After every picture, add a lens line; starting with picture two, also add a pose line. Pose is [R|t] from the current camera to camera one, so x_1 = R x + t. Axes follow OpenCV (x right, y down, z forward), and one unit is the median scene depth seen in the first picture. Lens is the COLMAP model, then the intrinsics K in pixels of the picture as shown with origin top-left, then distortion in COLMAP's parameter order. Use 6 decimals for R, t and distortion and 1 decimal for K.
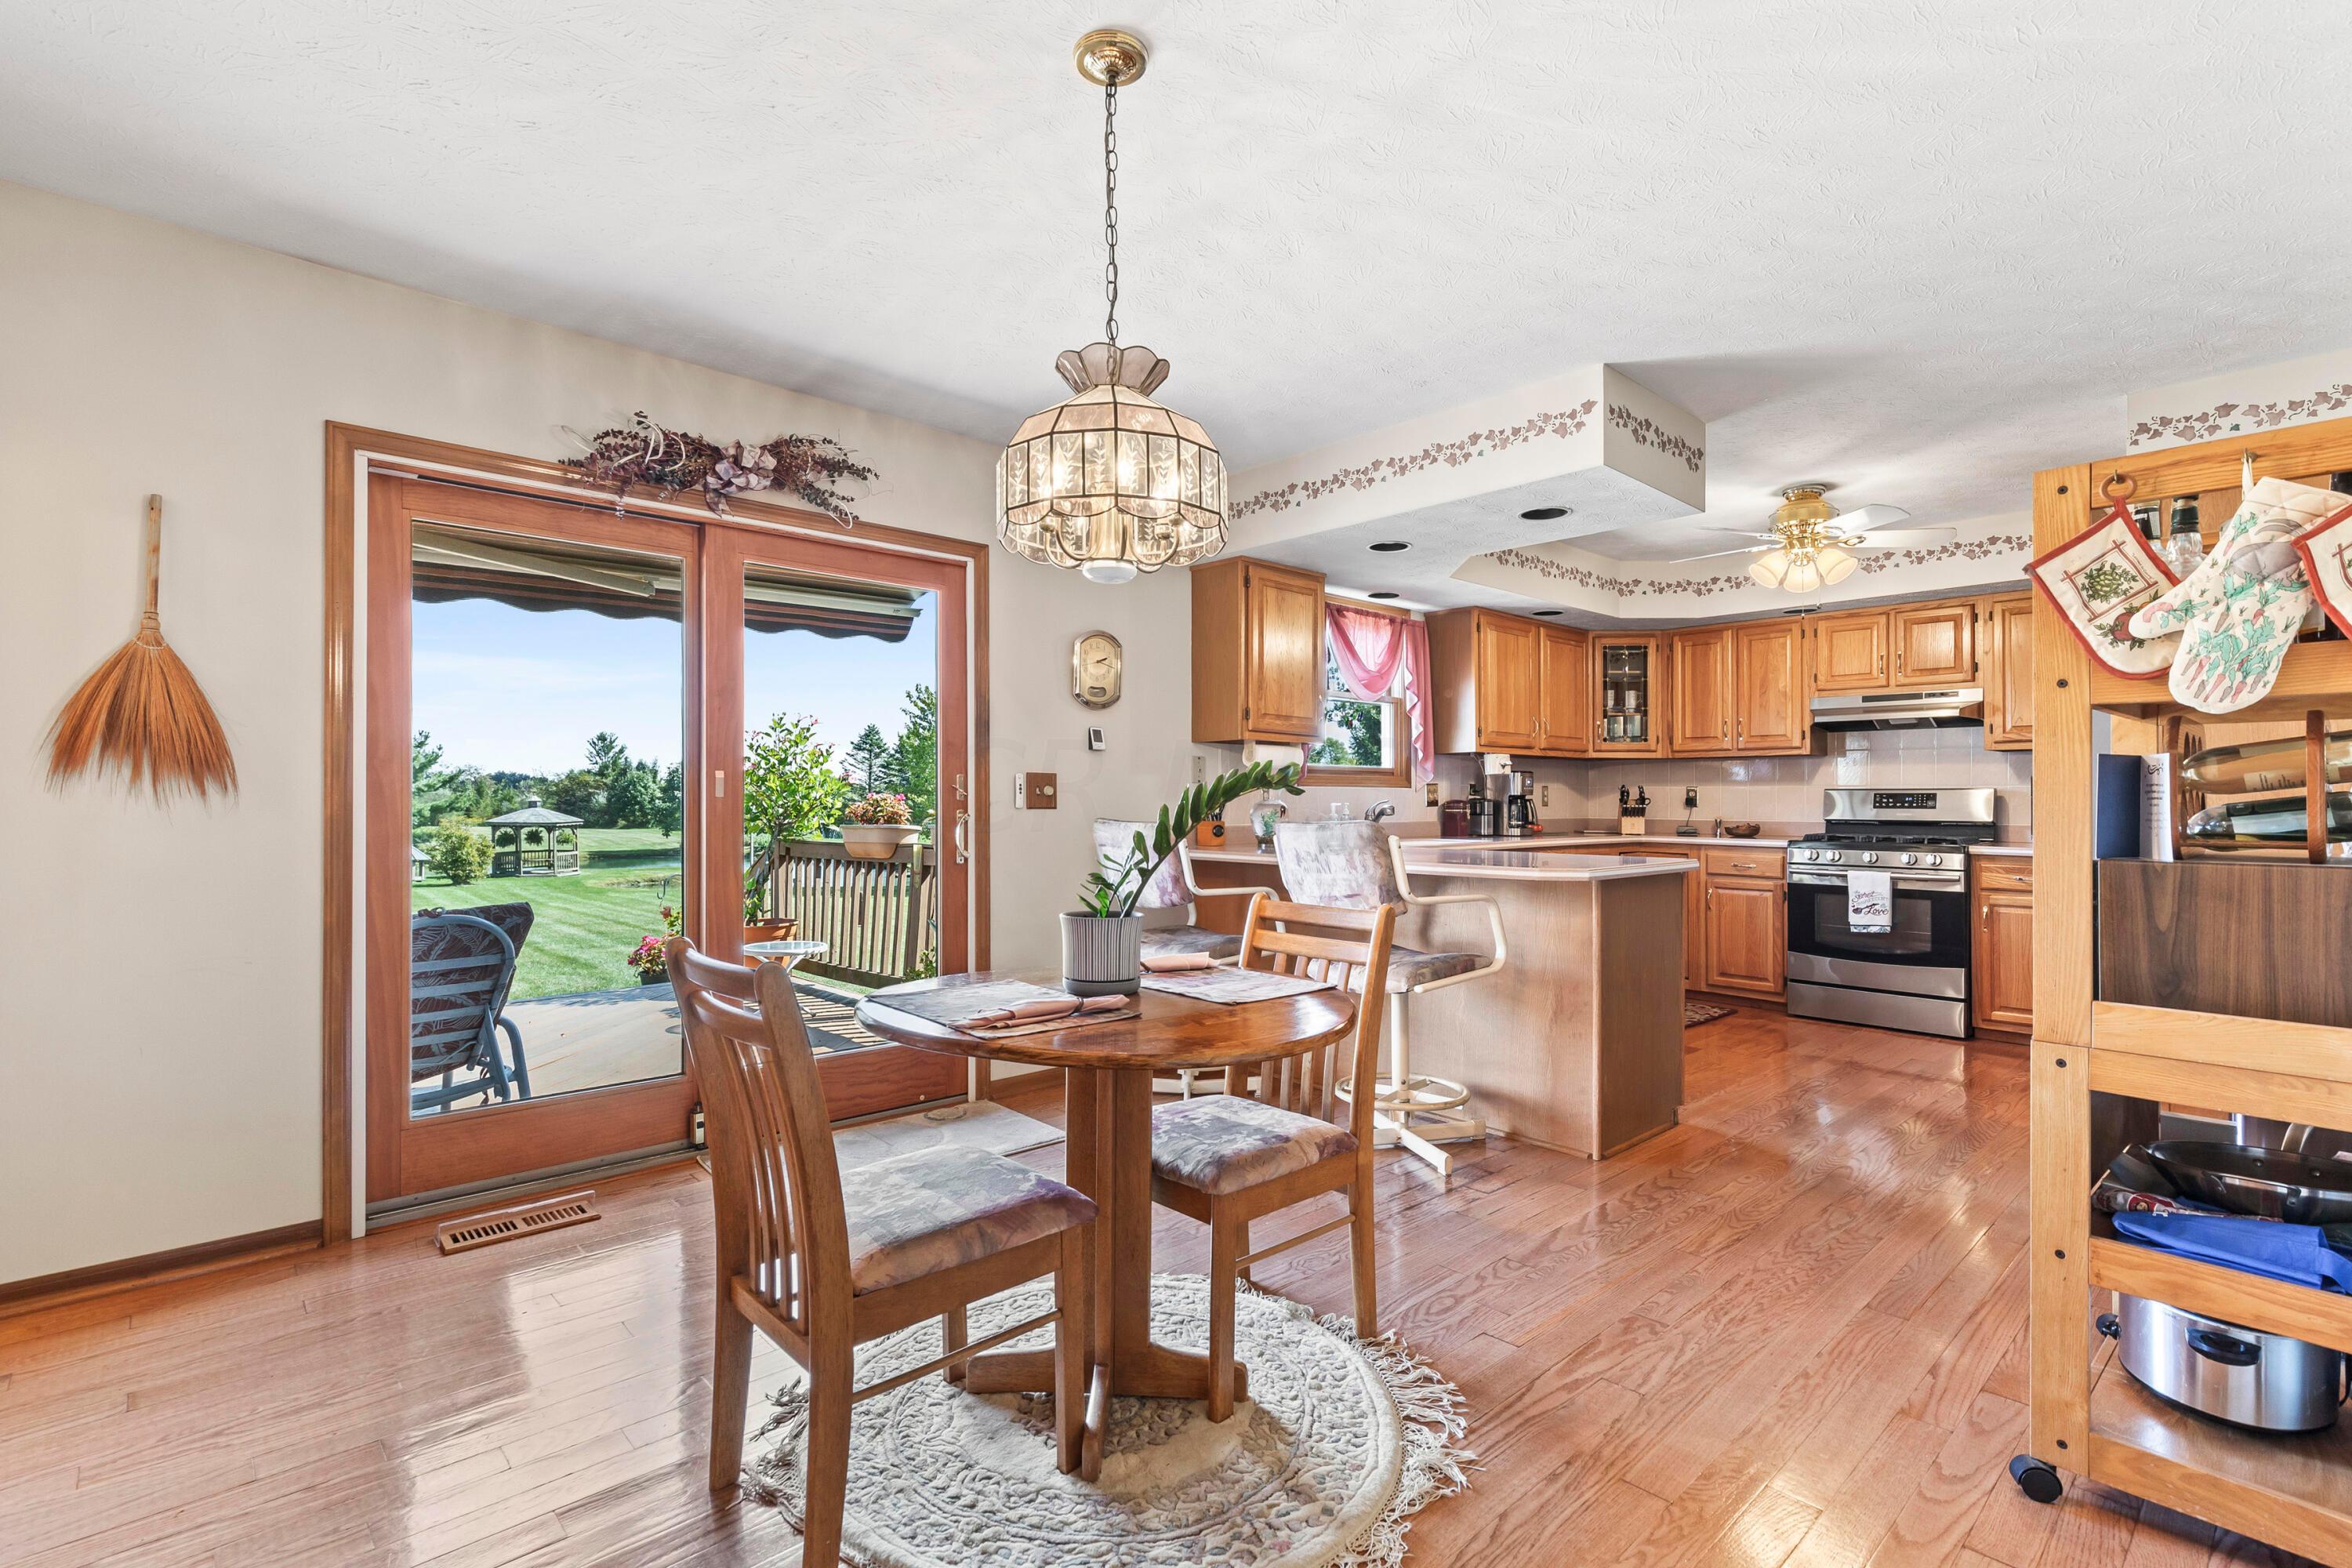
lens RADIAL K [[1062.2, 0, 1170.8], [0, 1062.2, 785.9], [0, 0, 1]] dist [0.003347, -0.000895]
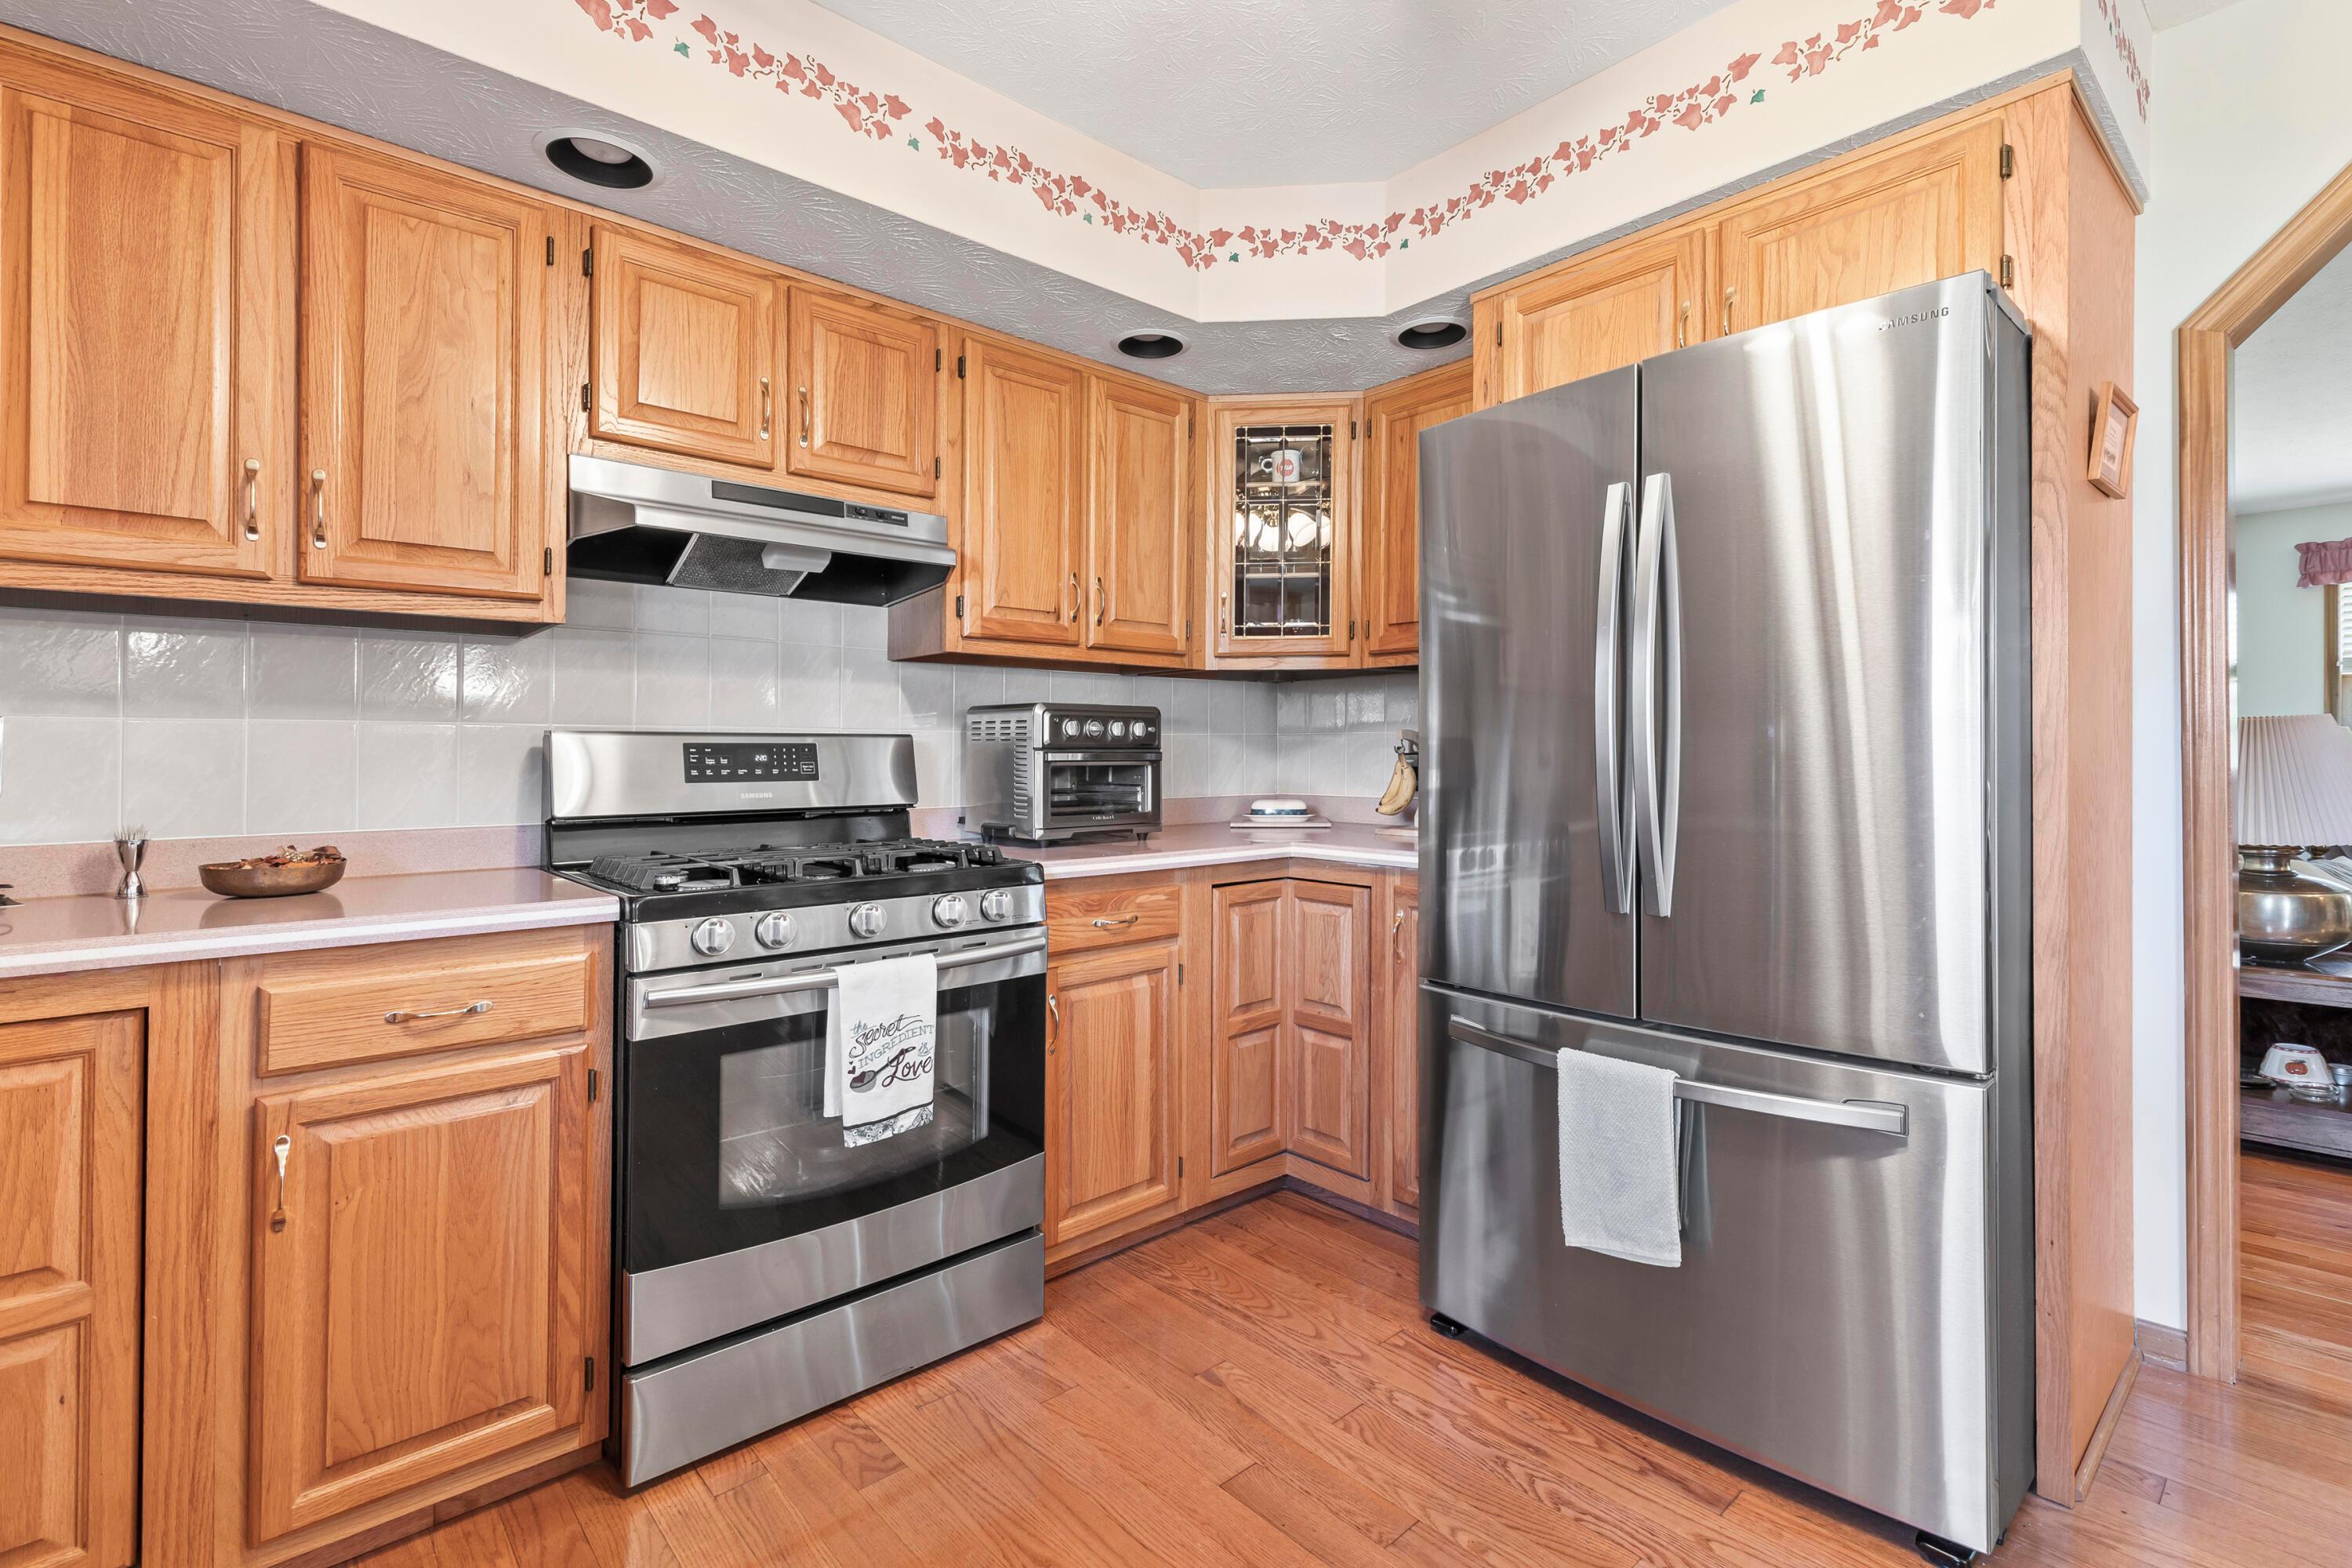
lens RADIAL K [[1062.2, 0, 1193.1], [0, 1062.2, 751.7], [0, 0, 1]] dist [0.003347, -0.000895]
pose [[-0.001980, 0.005449, 0.999983, 0.276375], [-0.002376, 0.999982, -0.005454, 0.011503], [-0.999995, -0.002387, -0.001967, 0.822498]]
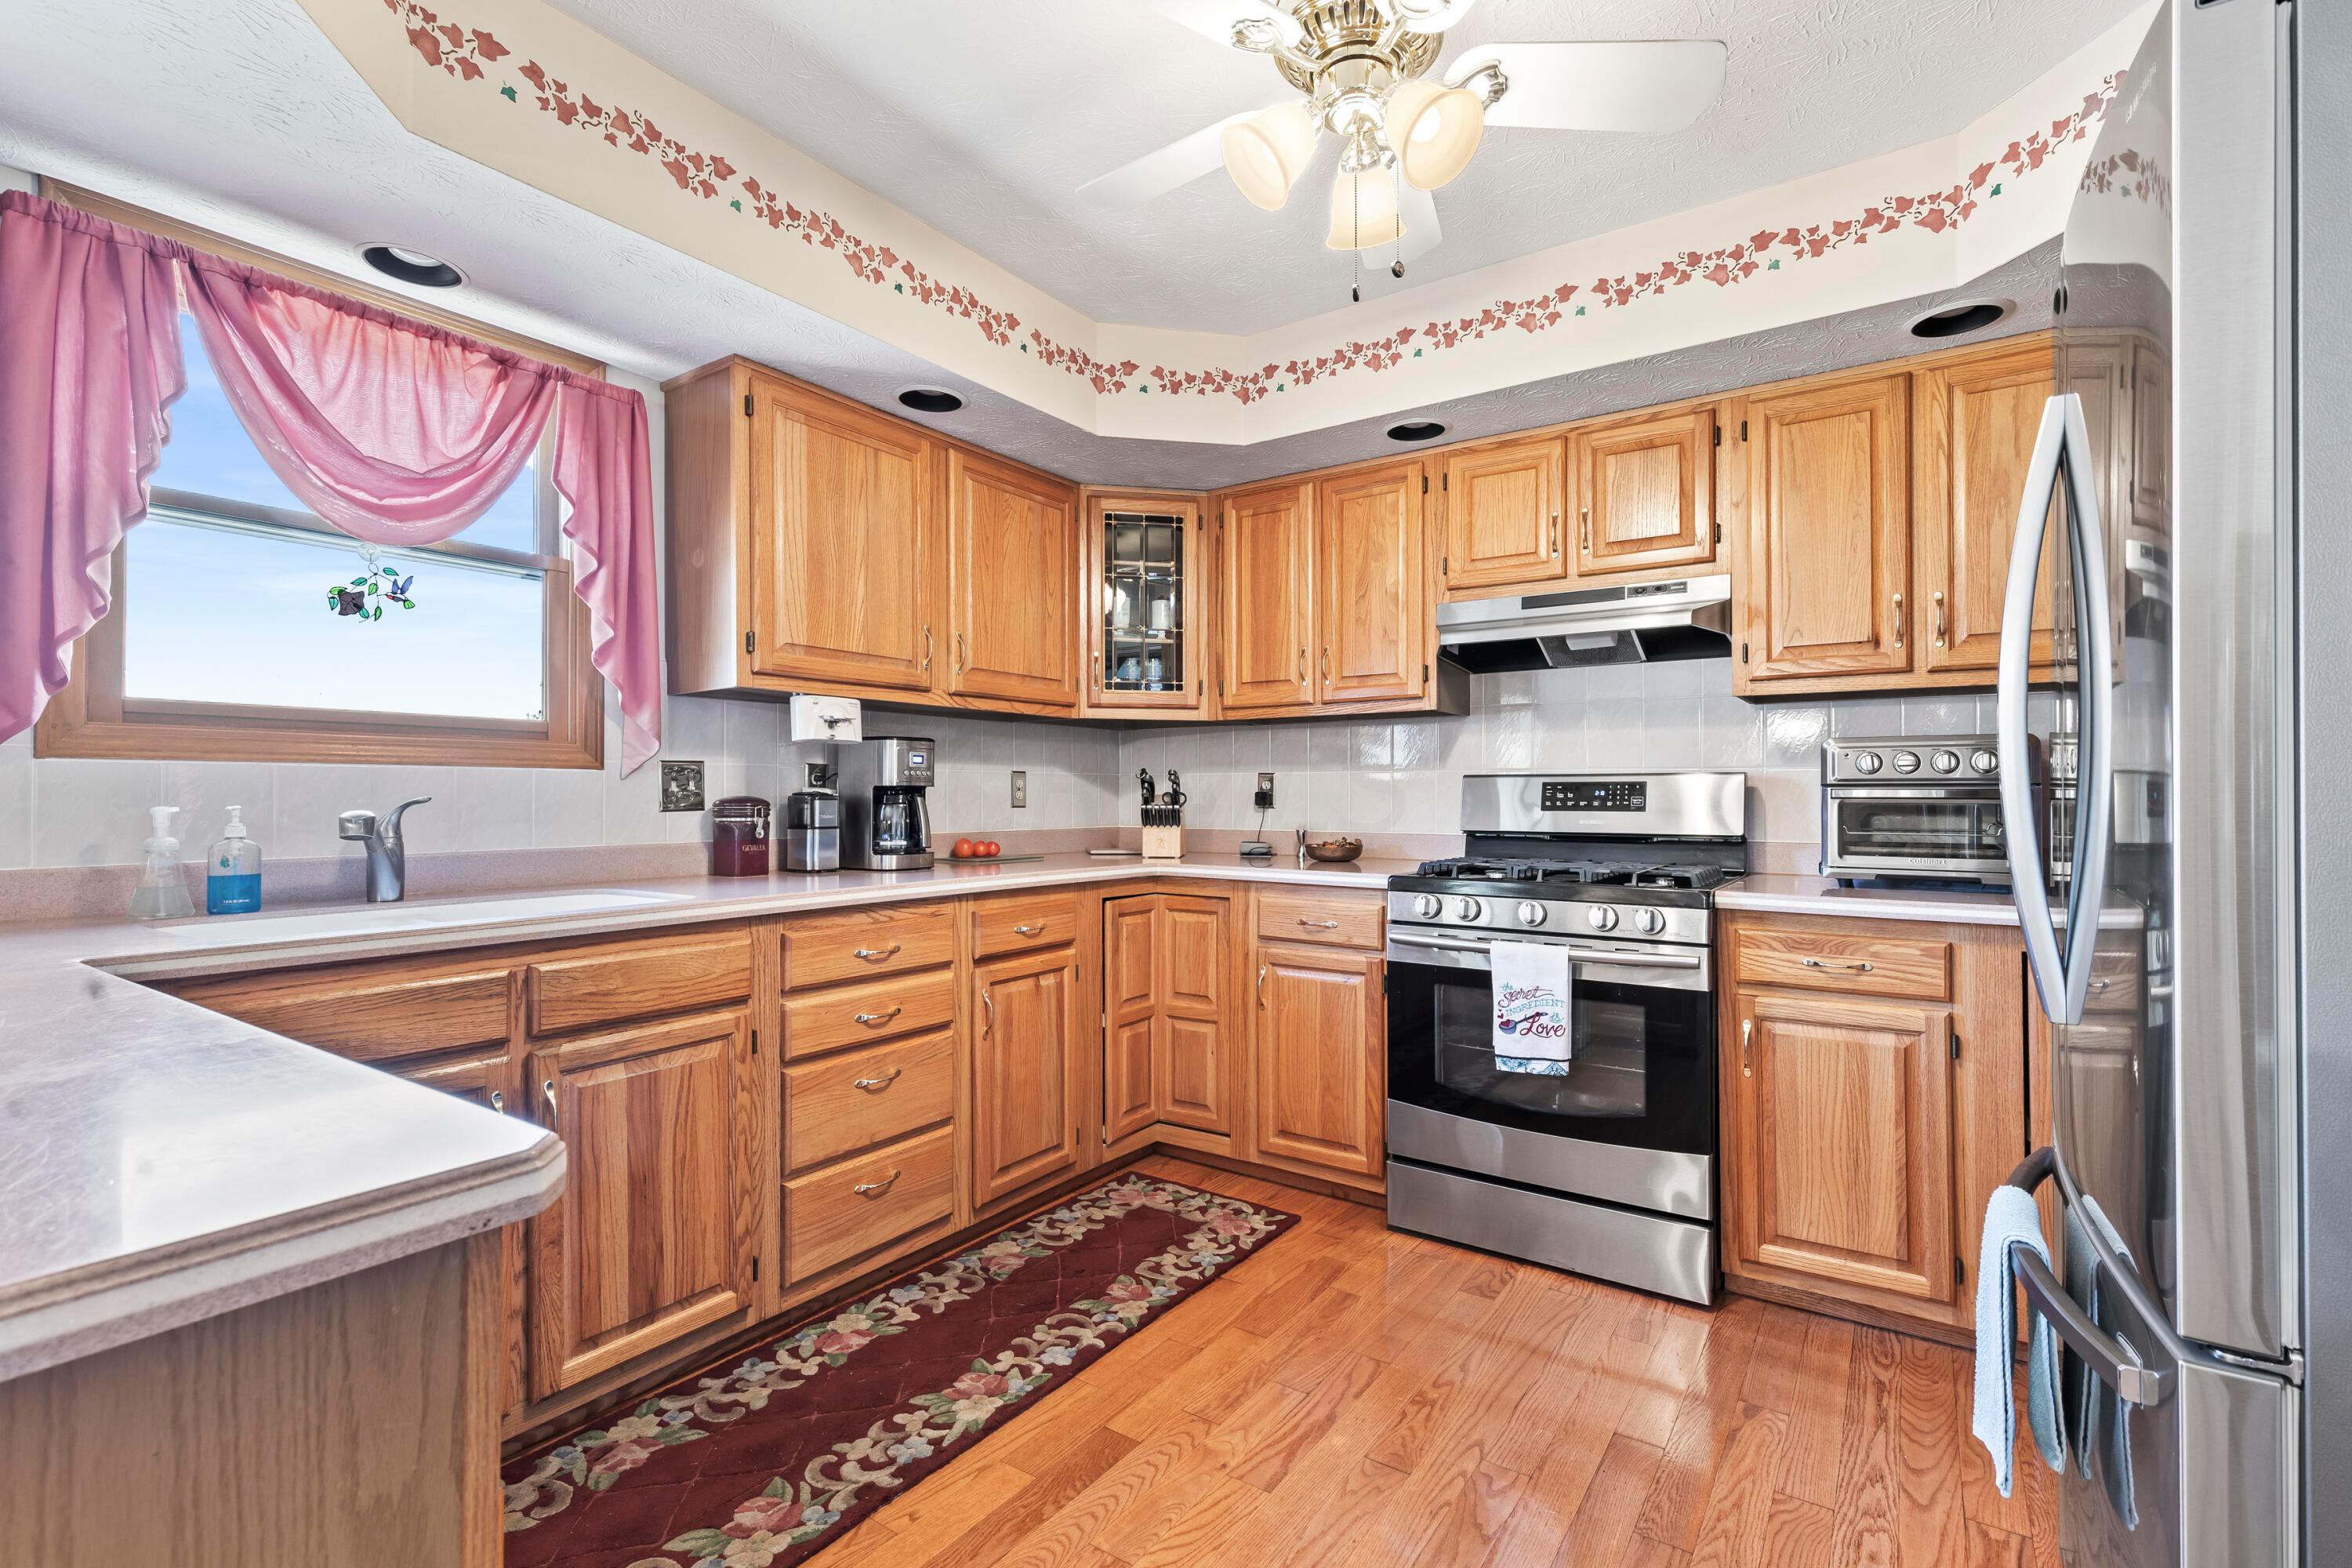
lens RADIAL K [[1062.2, 0, 1175.4], [0, 1062.2, 778.7], [0, 0, 1]] dist [0.003347, -0.000895]
pose [[0.972192, 0.002664, 0.234171, 0.356144], [-0.001532, 0.999986, -0.005017, 0.007942], [-0.234181, 0.004518, 0.972183, 0.523290]]
